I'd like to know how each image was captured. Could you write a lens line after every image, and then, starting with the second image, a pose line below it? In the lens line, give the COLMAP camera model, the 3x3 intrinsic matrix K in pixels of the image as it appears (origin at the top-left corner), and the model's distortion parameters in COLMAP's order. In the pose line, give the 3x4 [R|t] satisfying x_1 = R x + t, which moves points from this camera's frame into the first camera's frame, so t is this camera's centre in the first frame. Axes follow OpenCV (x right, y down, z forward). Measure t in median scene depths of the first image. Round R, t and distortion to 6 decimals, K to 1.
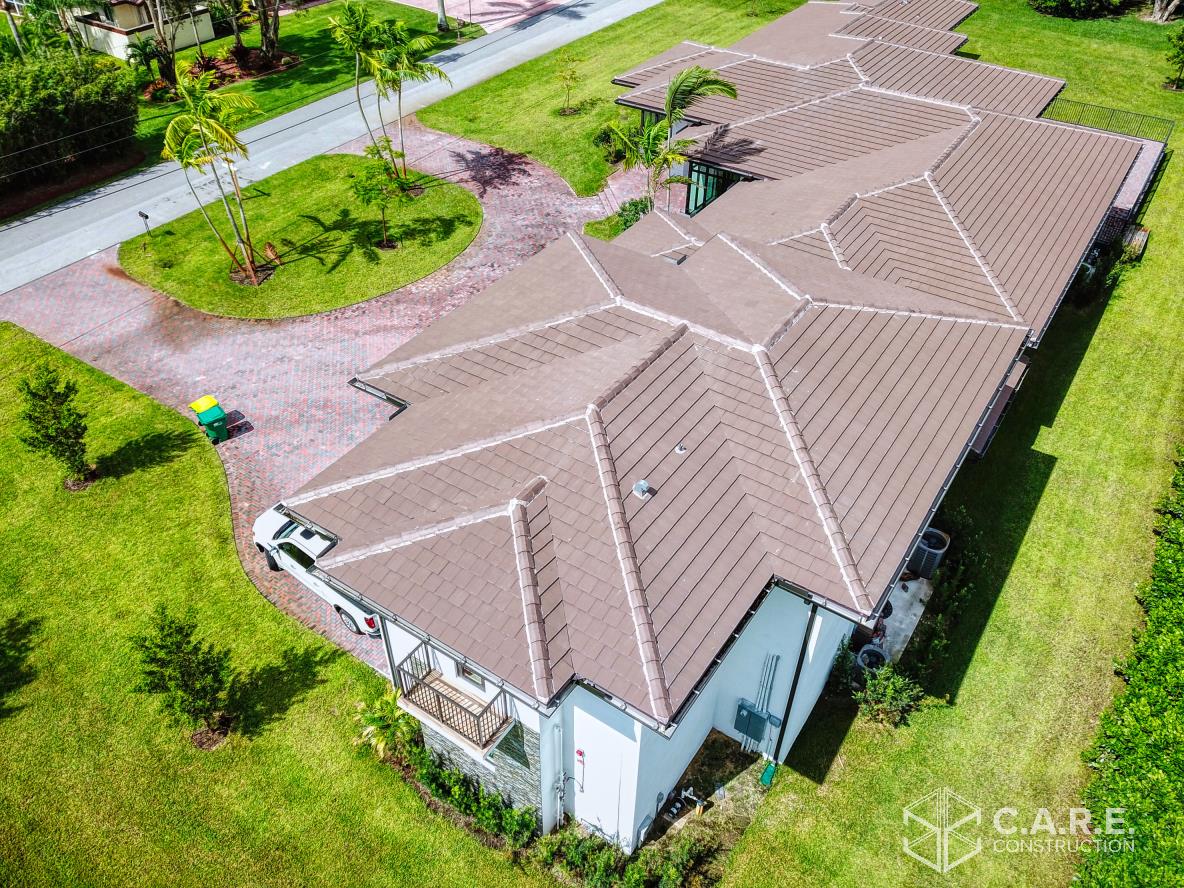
lens RADIAL K [[918.7, 0, 577.7], [0, 918.7, 447.8], [0, 0, 1]] dist [-0.007756, 0.010290]
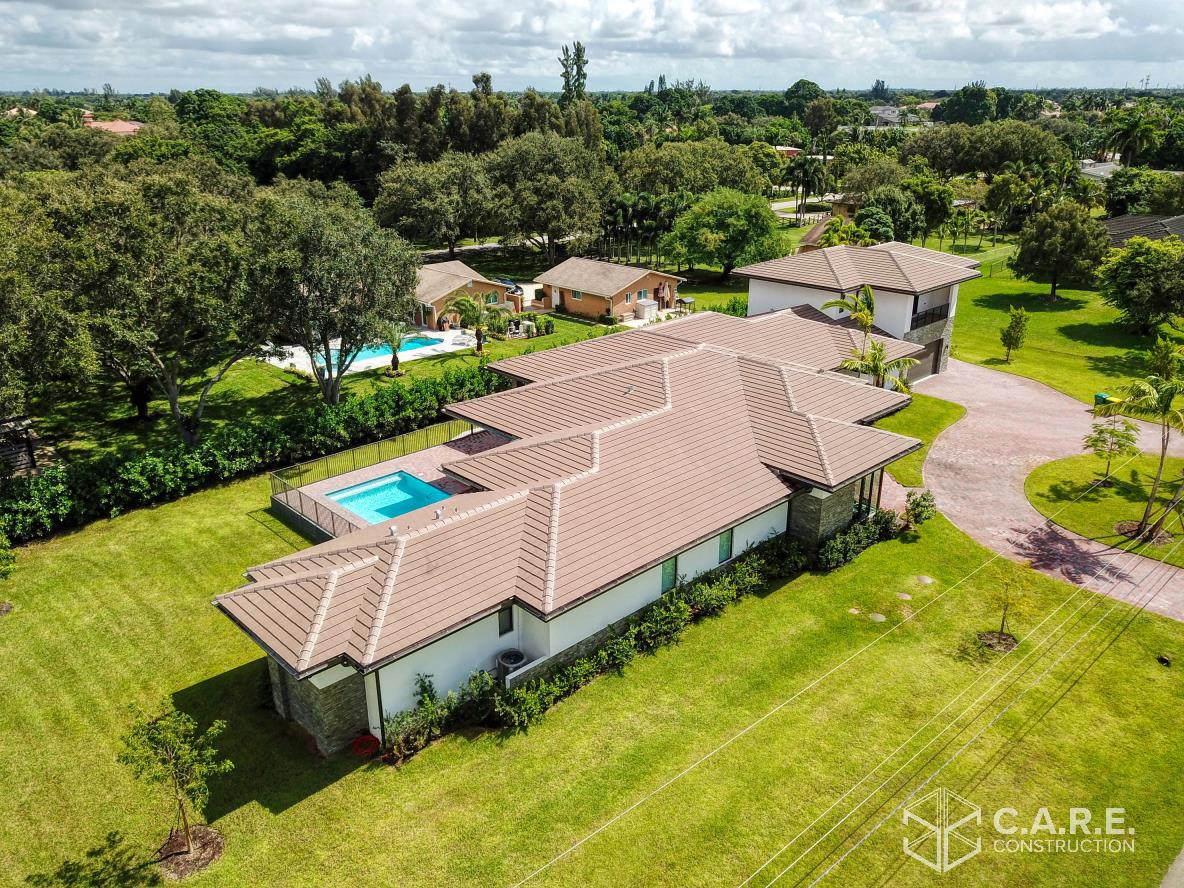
lens RADIAL K [[918.7, 0, 591.9], [0, 918.7, 444.4], [0, 0, 1]] dist [-0.007756, 0.010290]
pose [[-0.979280, -0.071289, 0.189549, 0.218430], [0.132390, 0.482922, 0.865598, -1.436648], [-0.153245, 0.872757, -0.463477, 1.735972]]
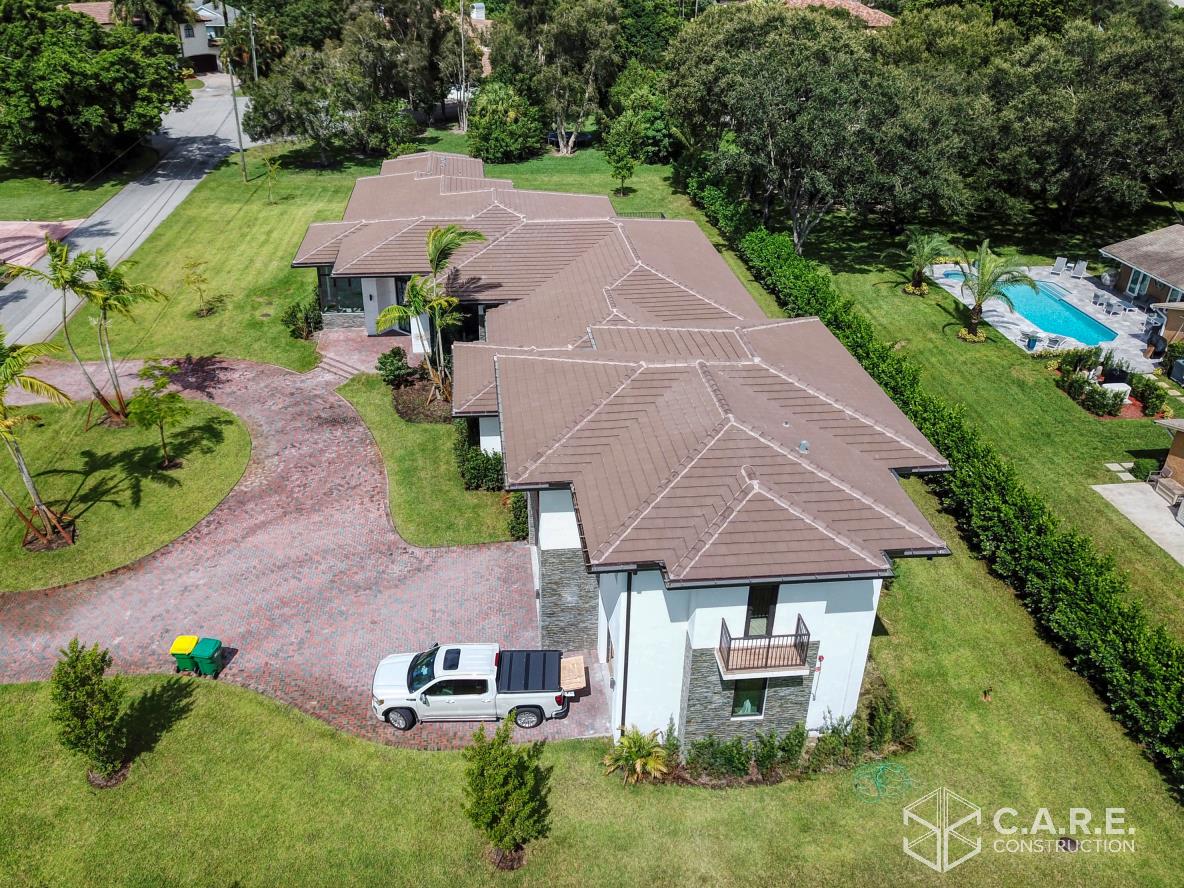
lens RADIAL K [[969.6, 0, 565.3], [0, 969.6, 441.7], [0, 0, 1]] dist [-0.016864, 0.009532]
pose [[0.766490, -0.307544, 0.563835, -0.496391], [0.411809, 0.909020, -0.063997, -0.010437], [-0.492855, 0.281245, 0.823404, -0.037166]]
